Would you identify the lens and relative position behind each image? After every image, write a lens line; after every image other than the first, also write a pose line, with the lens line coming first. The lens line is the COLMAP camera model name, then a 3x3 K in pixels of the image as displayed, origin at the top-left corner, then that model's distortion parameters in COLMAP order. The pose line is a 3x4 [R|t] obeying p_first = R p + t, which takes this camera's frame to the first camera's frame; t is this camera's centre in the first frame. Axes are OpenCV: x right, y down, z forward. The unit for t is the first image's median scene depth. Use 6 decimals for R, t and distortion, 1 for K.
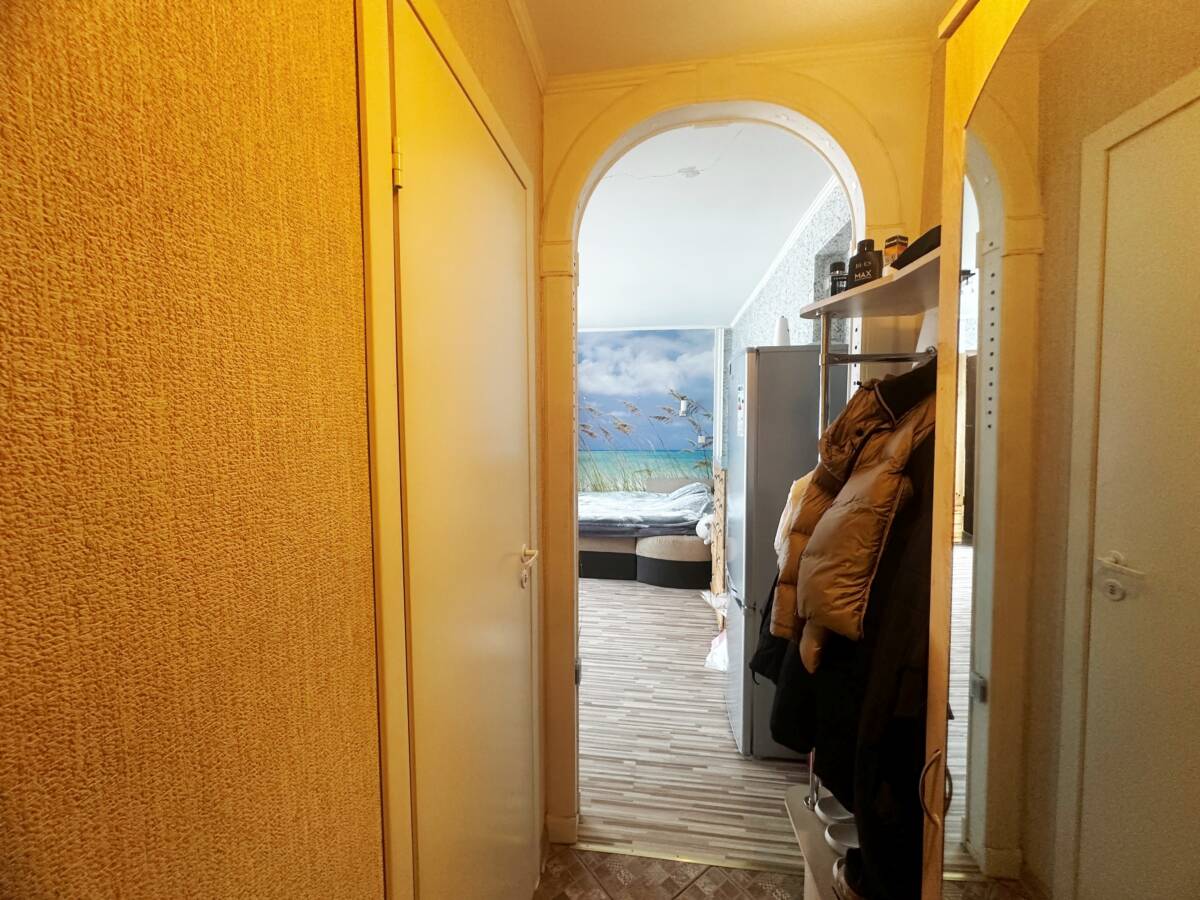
lens RADIAL K [[478.9, 0, 599.3], [0, 478.9, 443.0], [0, 0, 1]] dist [0.001557, 0.000073]
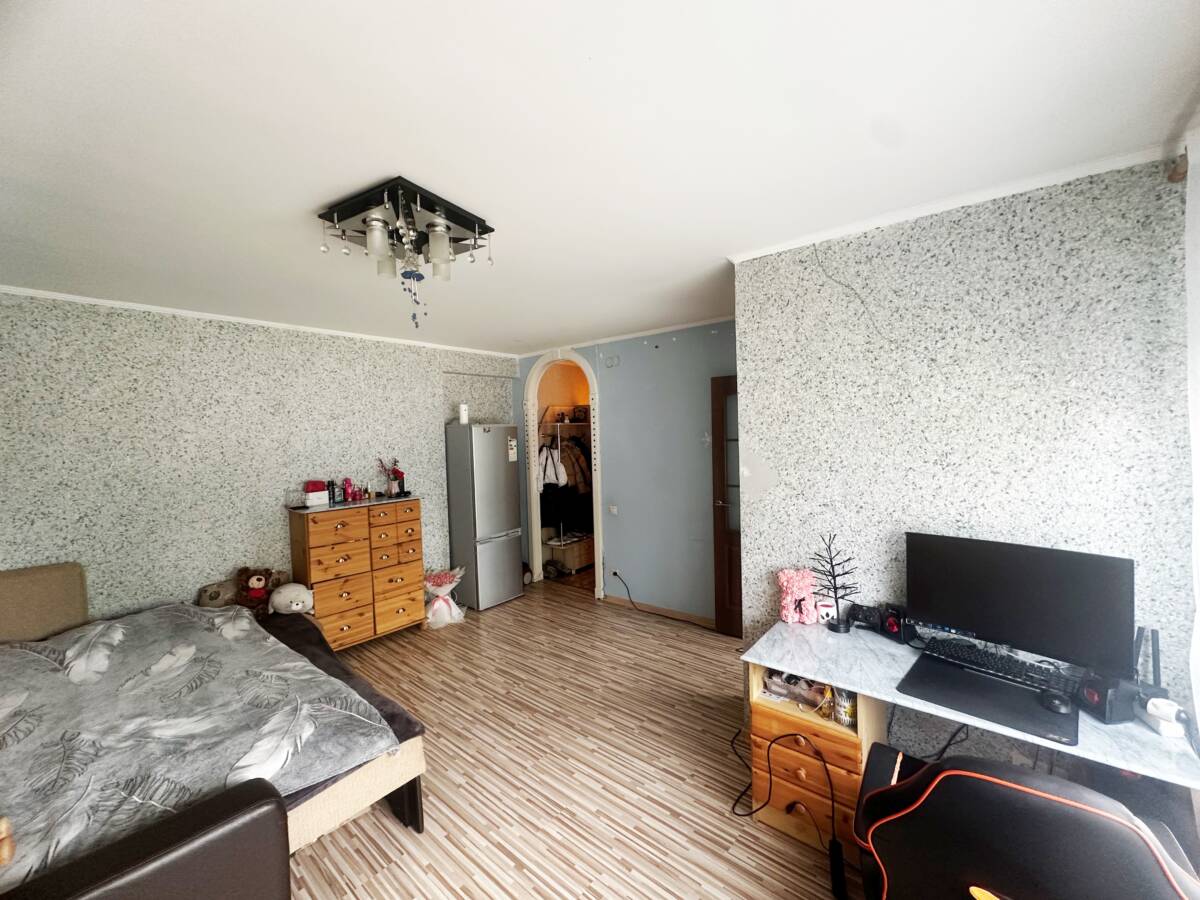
lens RADIAL K [[478.9, 0, 599.7], [0, 478.9, 448.3], [0, 0, 1]] dist [0.001557, 0.000073]
pose [[-0.847622, 0.006394, 0.530562, -0.456023], [0.058875, 0.994886, 0.082068, -0.084684], [-0.527324, 0.100800, -0.843664, 0.964912]]
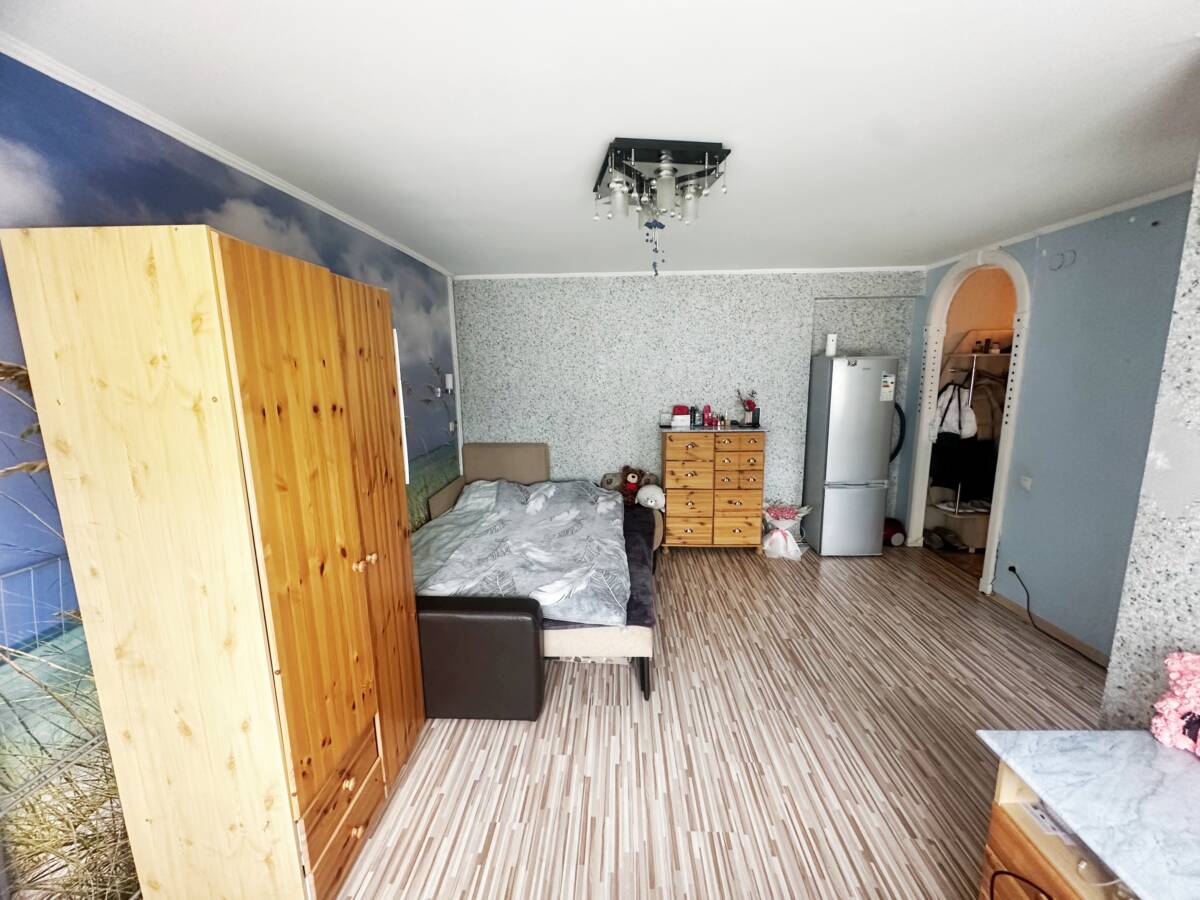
lens RADIAL K [[478.9, 0, 602.6], [0, 478.9, 447.7], [0, 0, 1]] dist [0.001557, 0.000073]
pose [[-0.108146, -0.166525, 0.980089, -0.538367], [0.069457, 0.982196, 0.174547, -0.087144], [-0.991706, 0.086950, -0.094654, 0.830421]]
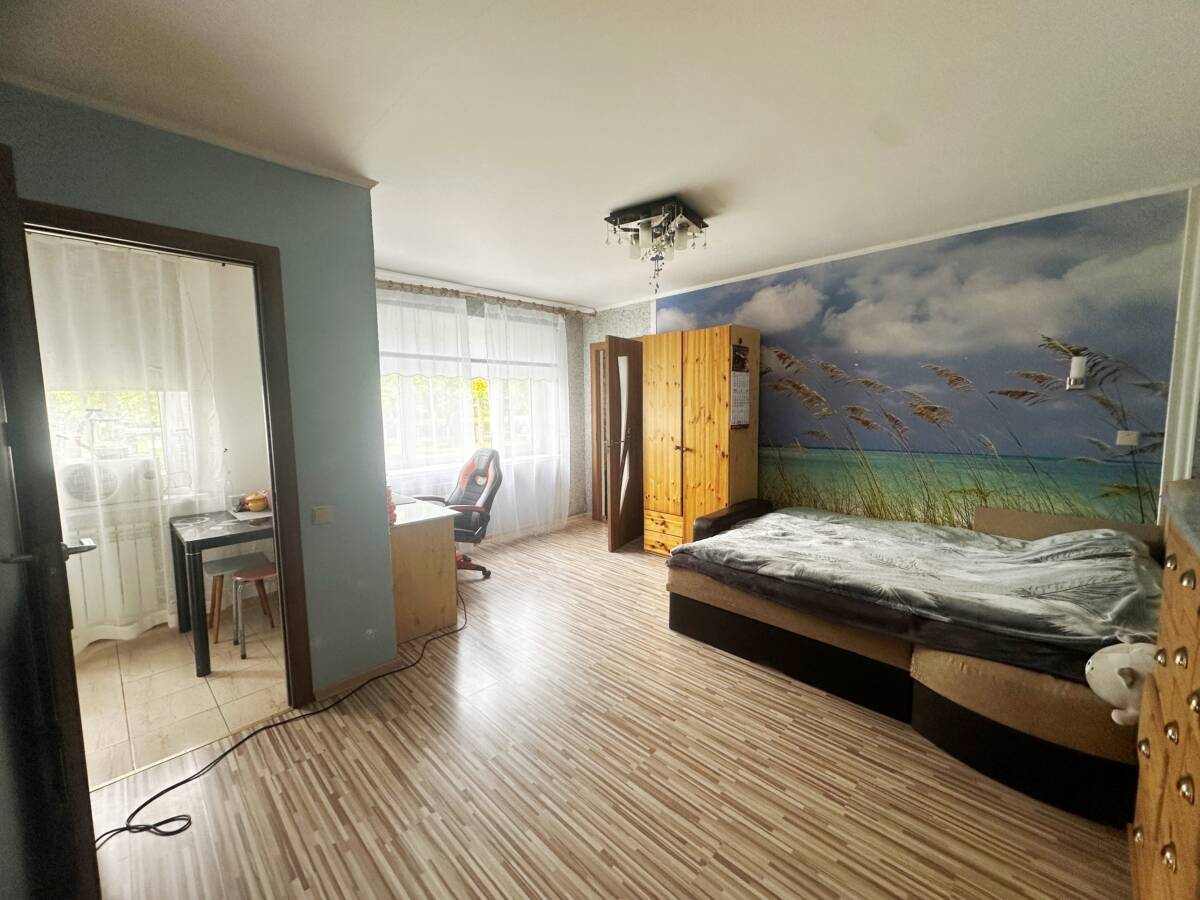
lens RADIAL K [[478.9, 0, 601.1], [0, 478.9, 447.8], [0, 0, 1]] dist [0.001557, 0.000073]
pose [[0.809413, 0.044300, -0.585566, 0.070496], [-0.018937, 0.998601, 0.049372, -0.011128], [0.586934, -0.028874, 0.809120, 0.311451]]
